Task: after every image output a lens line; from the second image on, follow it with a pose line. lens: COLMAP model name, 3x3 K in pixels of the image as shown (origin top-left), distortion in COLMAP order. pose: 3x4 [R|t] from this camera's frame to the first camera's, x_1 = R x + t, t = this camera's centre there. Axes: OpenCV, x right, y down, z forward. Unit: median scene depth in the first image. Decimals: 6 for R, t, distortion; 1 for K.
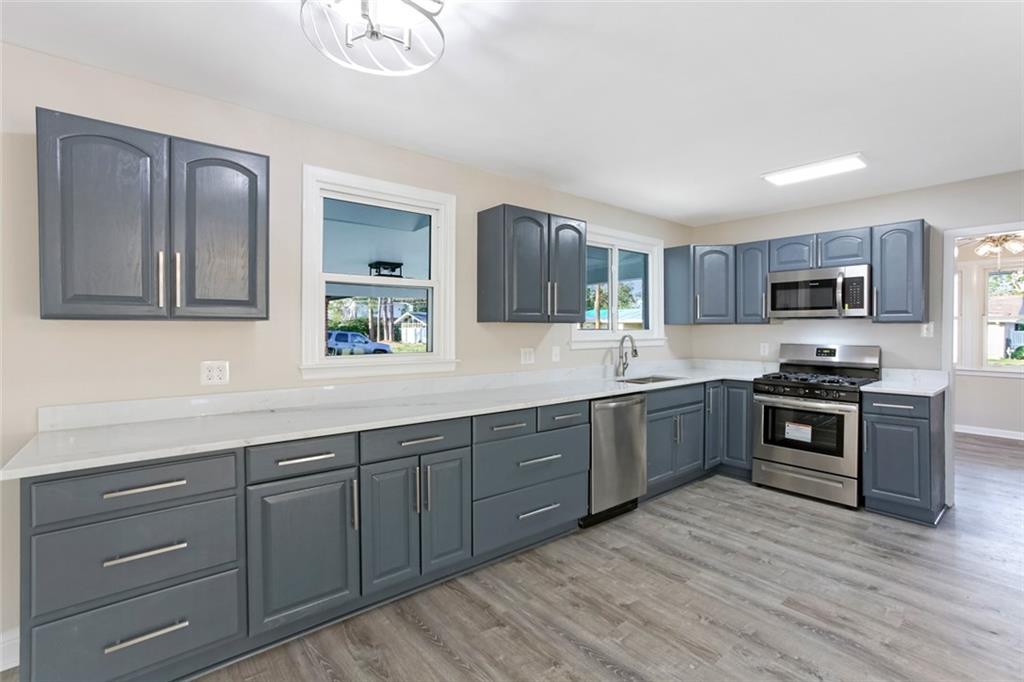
lens RADIAL K [[463.3, 0, 512.1], [0, 463.3, 358.2], [0, 0, 1]] dist [-0.026107, 0.022702]
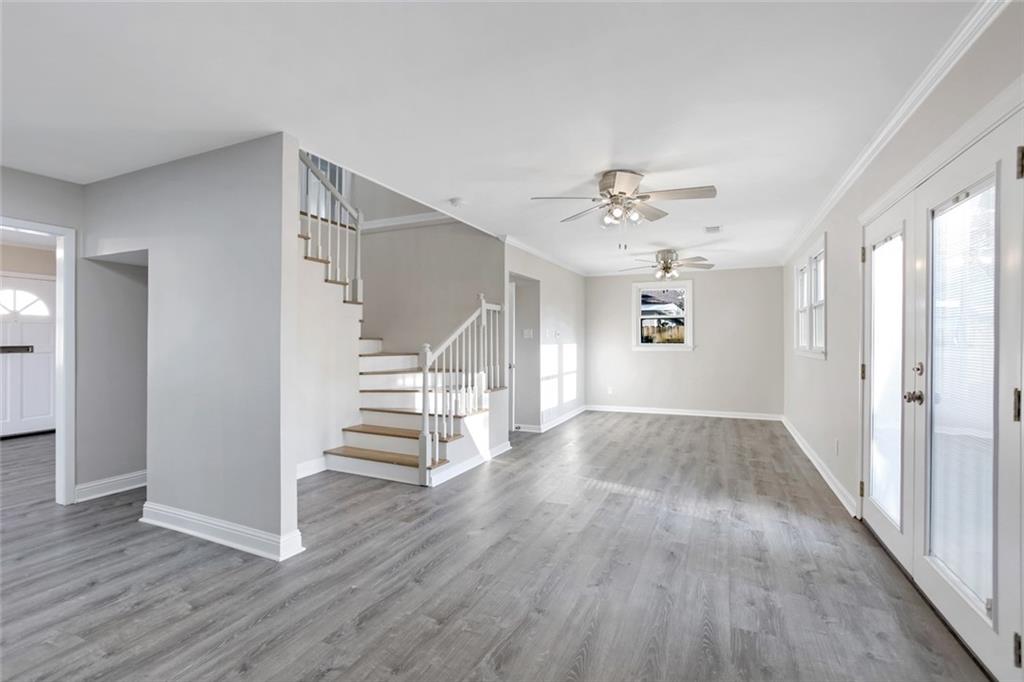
lens RADIAL K [[473.6, 0, 509.1], [0, 473.6, 342.3], [0, 0, 1]] dist [-0.048659, 0.026630]
pose [[-0.430506, -0.002499, 0.902584, -0.238246], [0.056664, 0.997949, 0.029790, 0.007198], [-0.900808, 0.063969, -0.429481, 0.400432]]
